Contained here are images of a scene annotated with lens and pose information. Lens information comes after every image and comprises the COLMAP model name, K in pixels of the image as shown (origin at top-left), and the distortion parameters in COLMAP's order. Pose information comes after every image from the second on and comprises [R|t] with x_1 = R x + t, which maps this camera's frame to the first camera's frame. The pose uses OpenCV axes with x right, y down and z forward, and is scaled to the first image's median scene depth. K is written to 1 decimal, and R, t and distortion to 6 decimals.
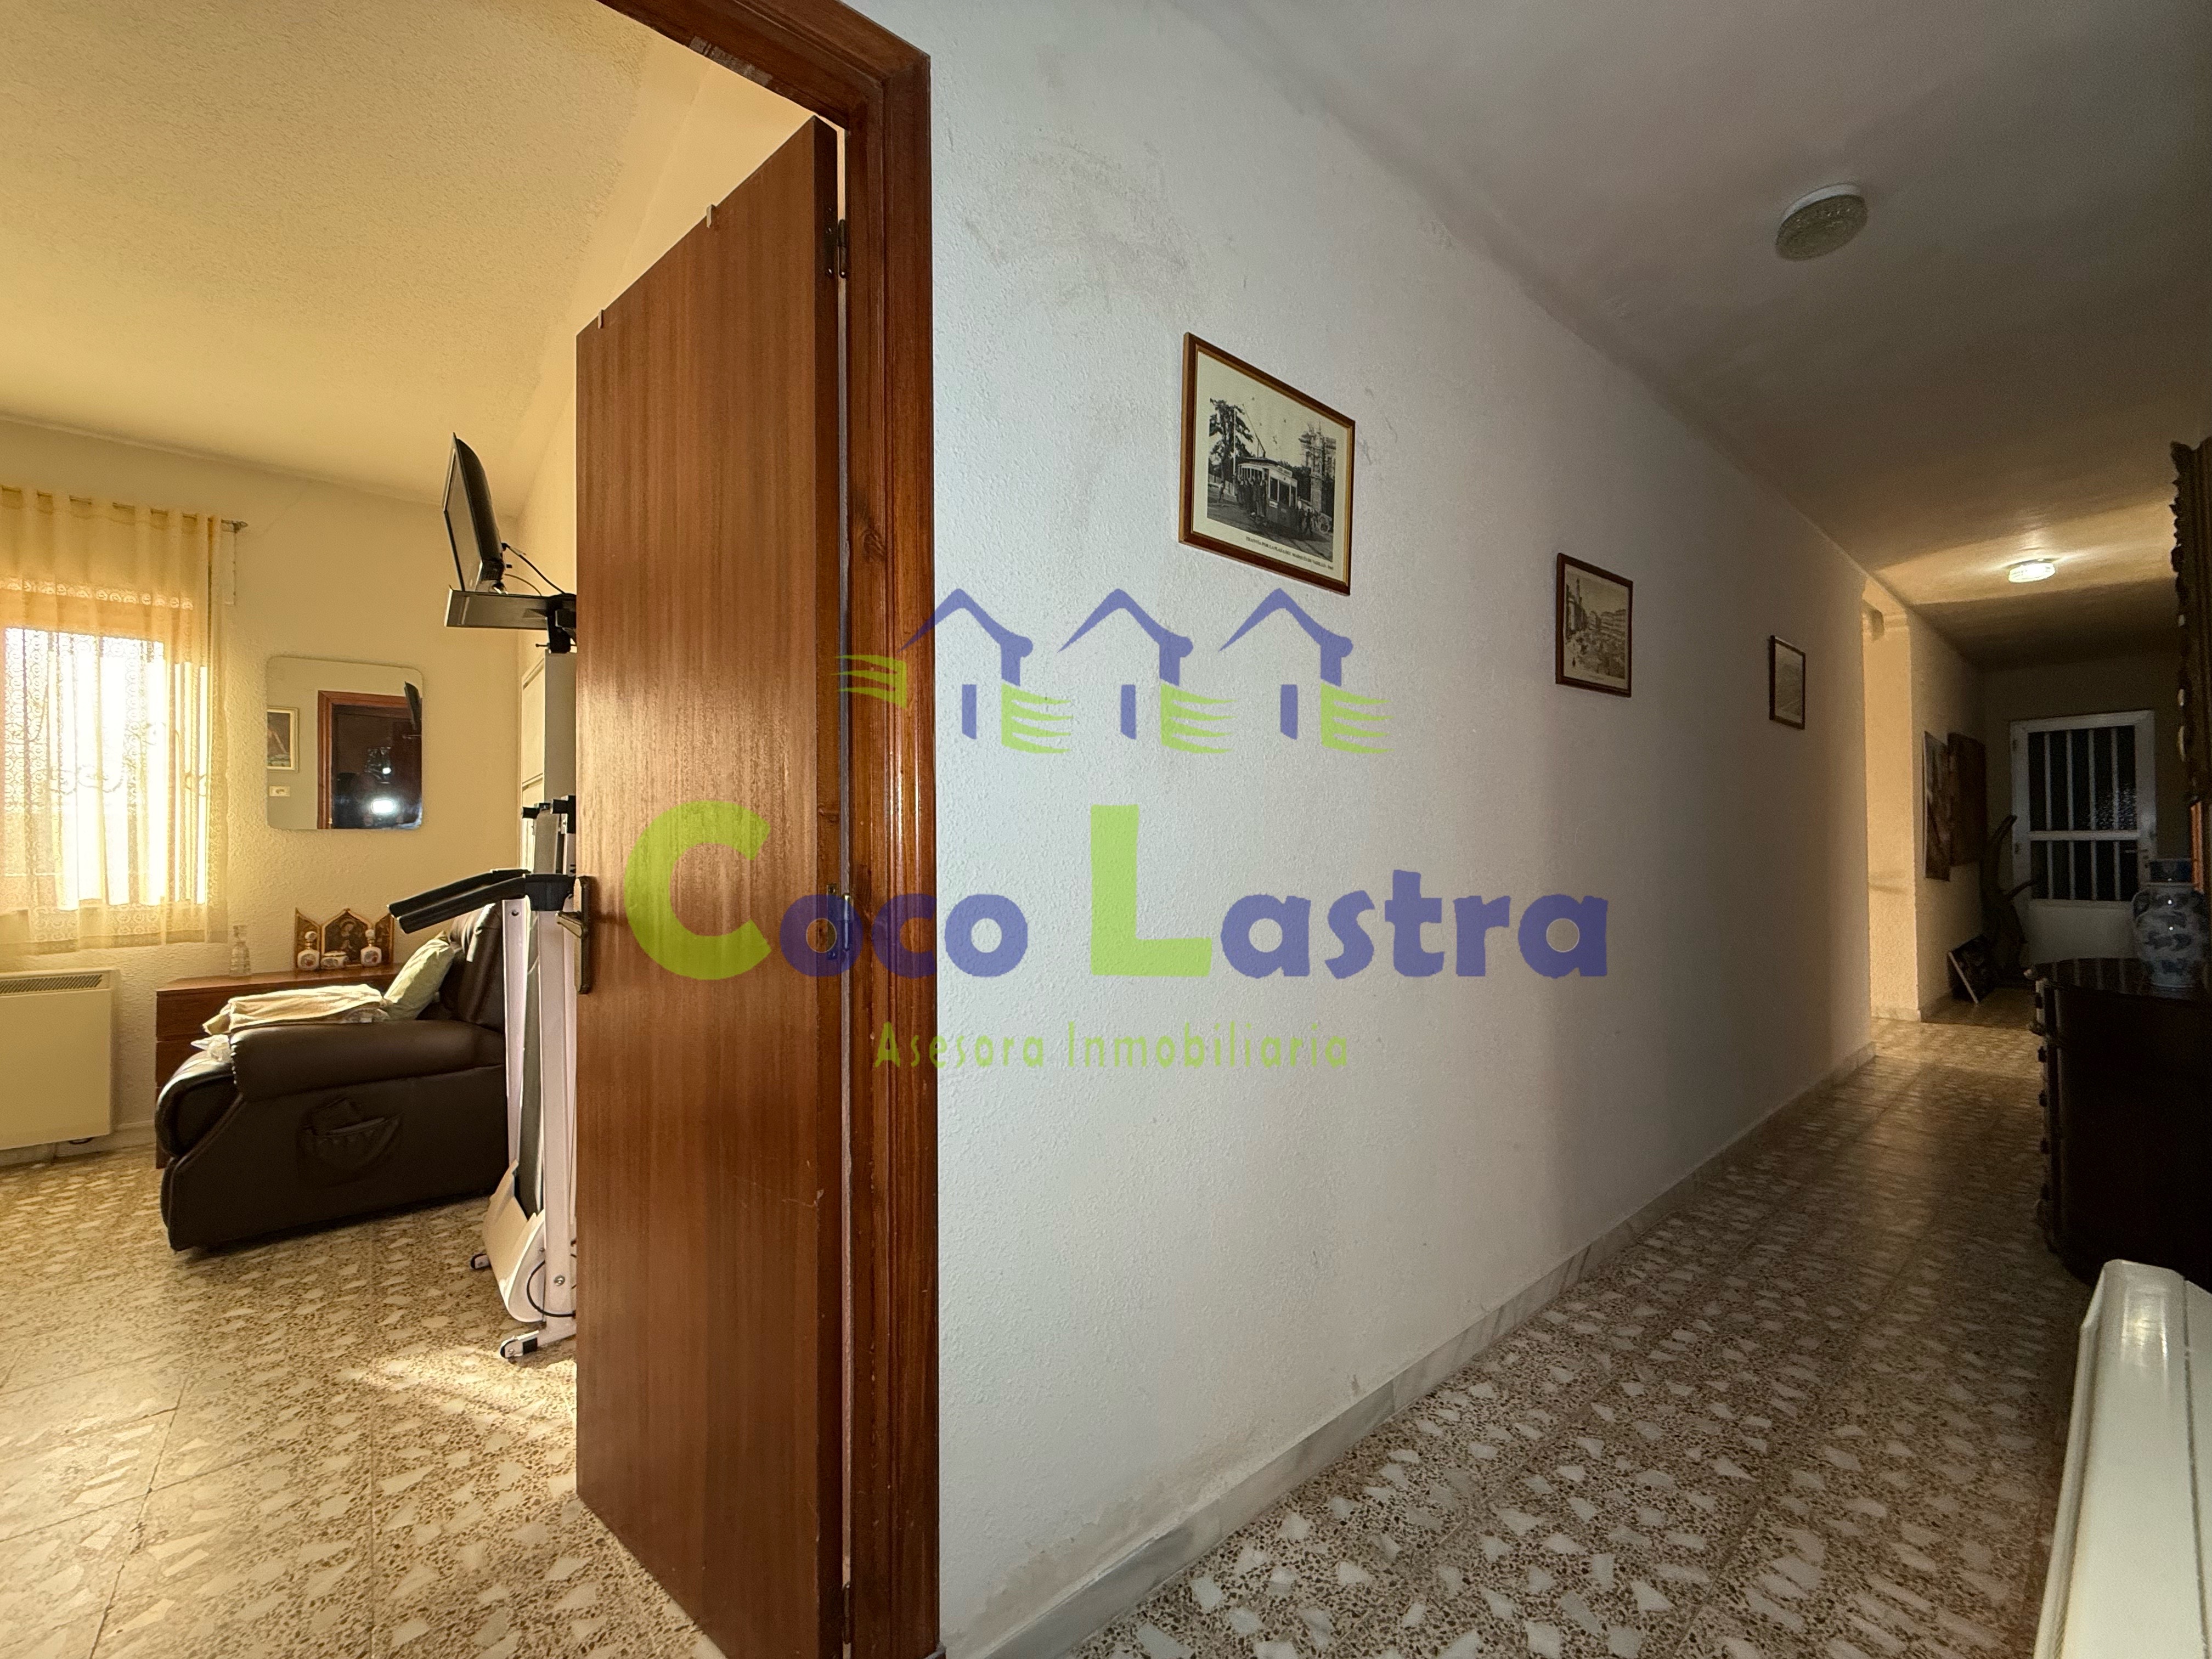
lens RADIAL K [[881.6, 0, 1093.7], [0, 881.6, 831.1], [0, 0, 1]] dist [-0.000136, 0.000223]
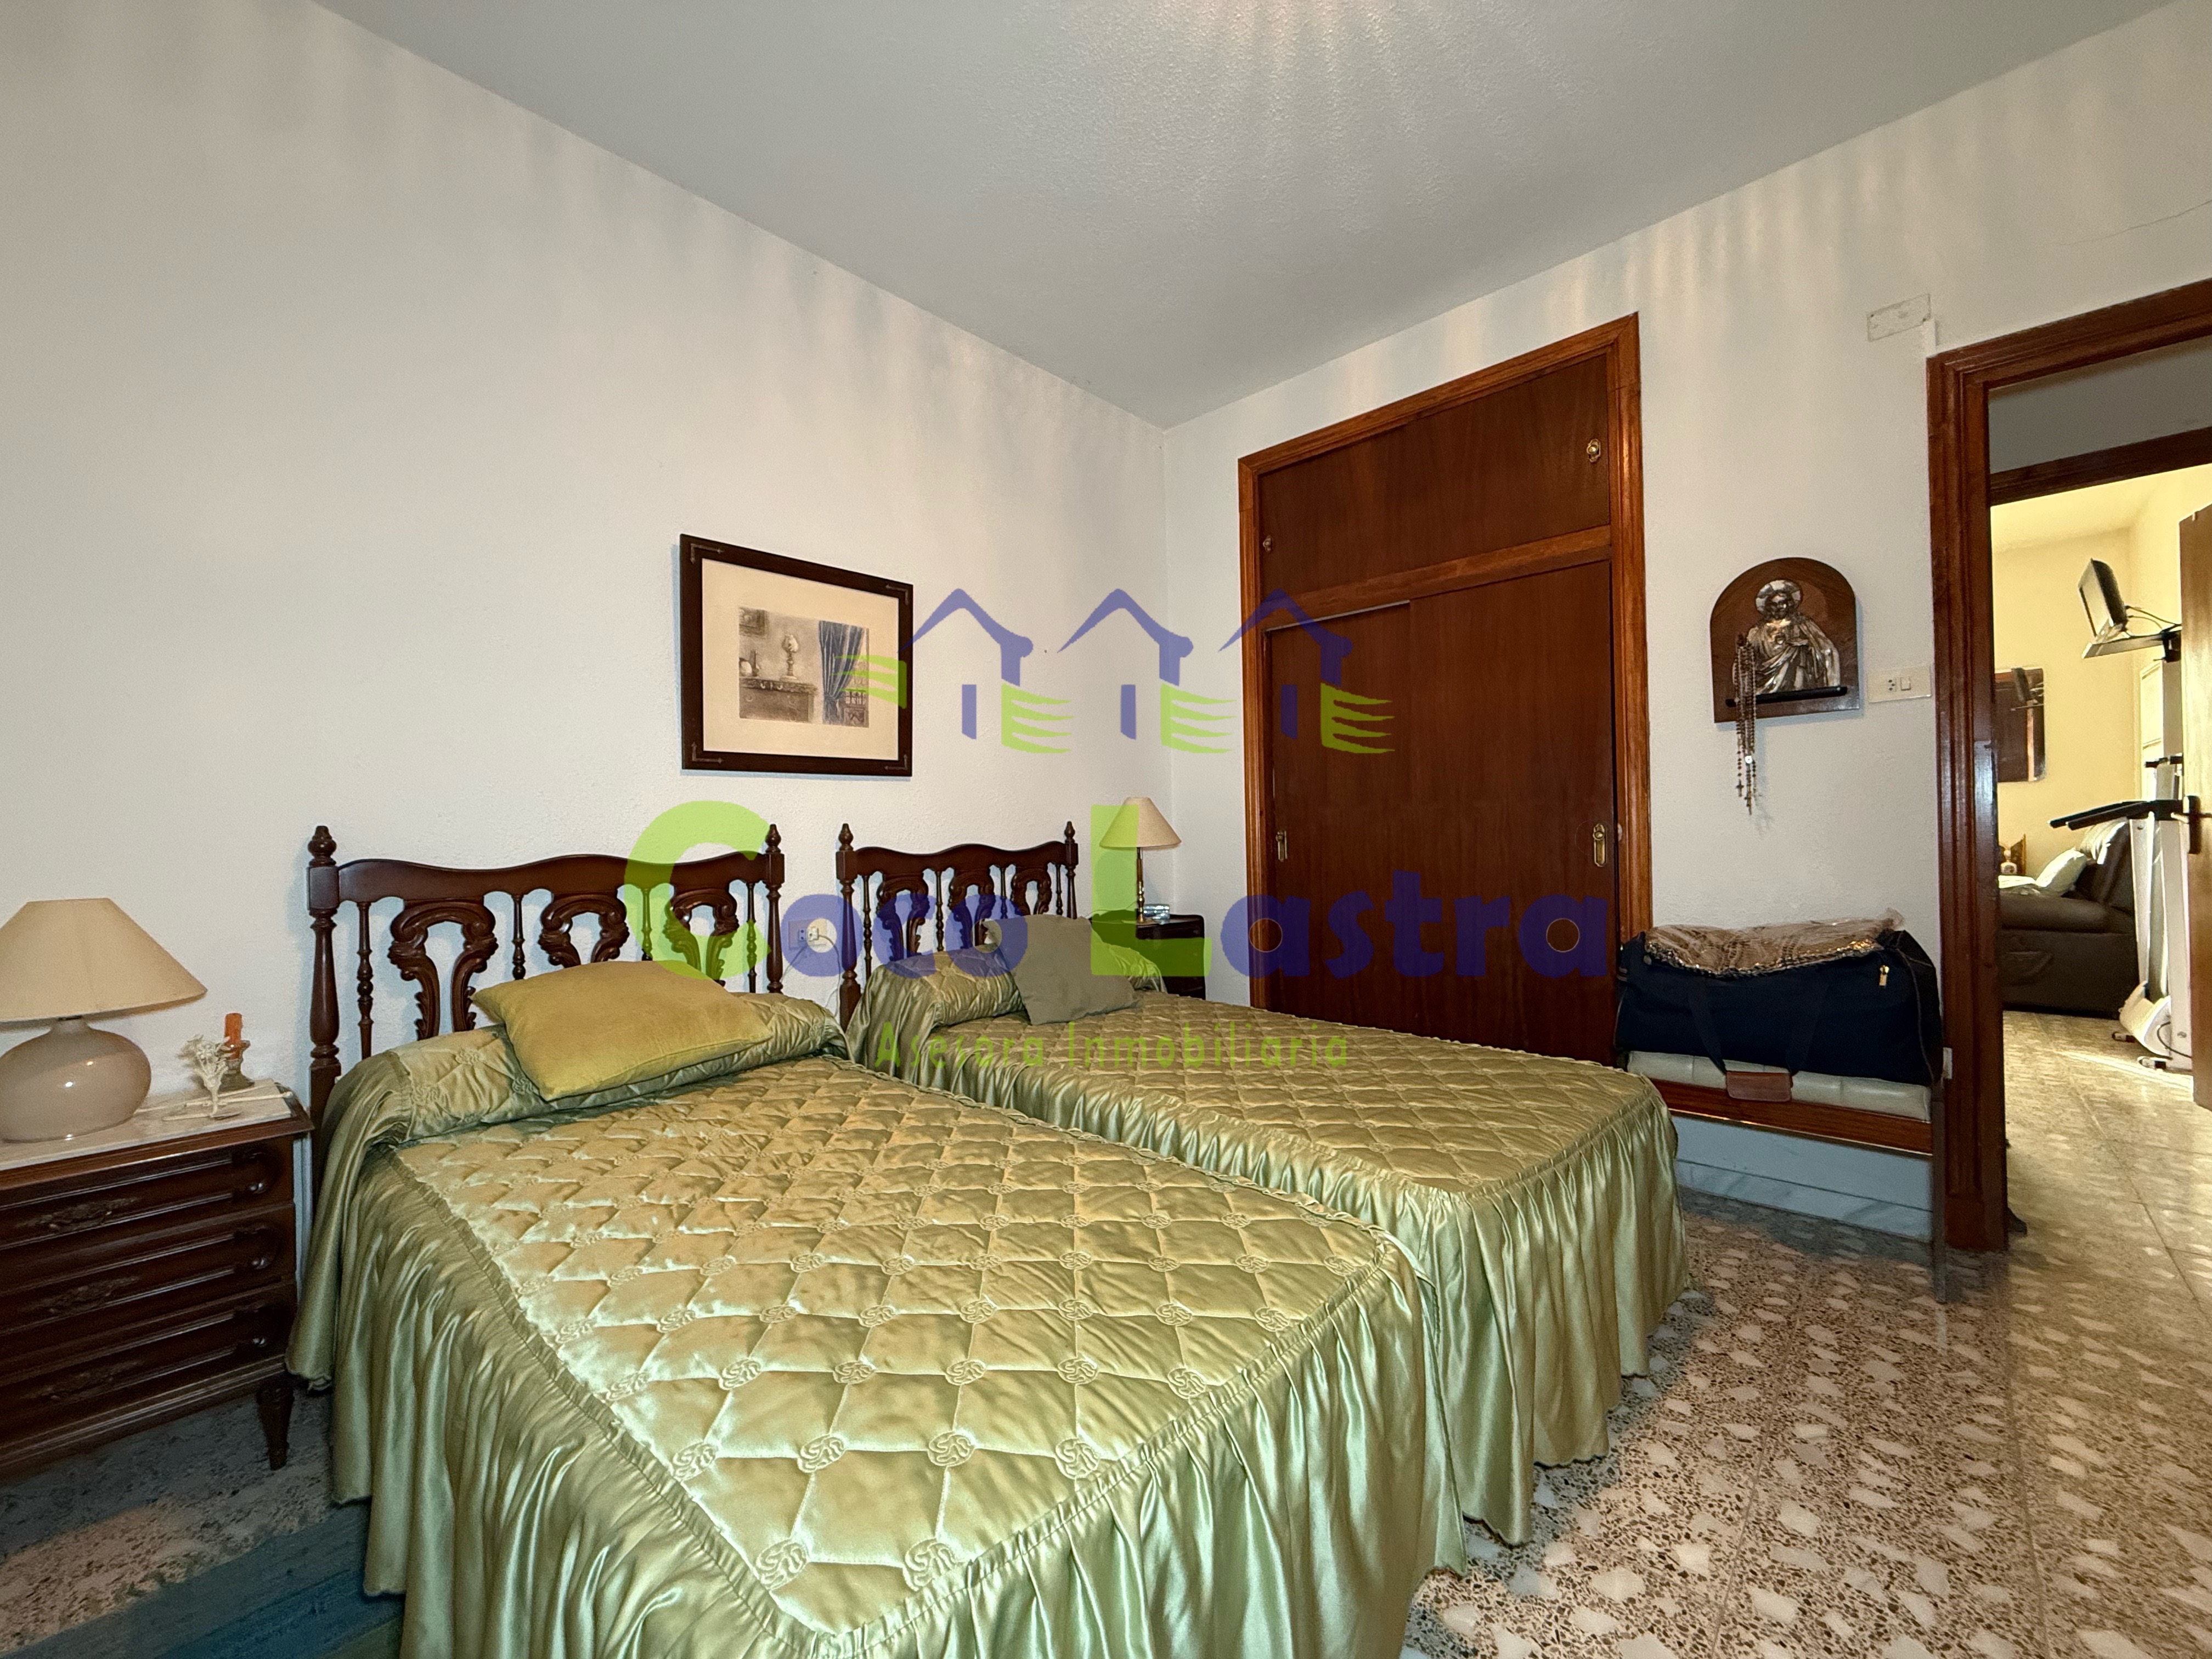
lens RADIAL K [[874.7, 0, 1097.4], [0, 874.7, 831.4], [0, 0, 1]] dist [-0.001036, -0.000360]
pose [[0.128638, 0.004760, -0.991680, 0.665178], [0.037340, 0.999256, 0.009640, 0.013251], [0.990988, -0.038270, 0.128364, -1.070349]]
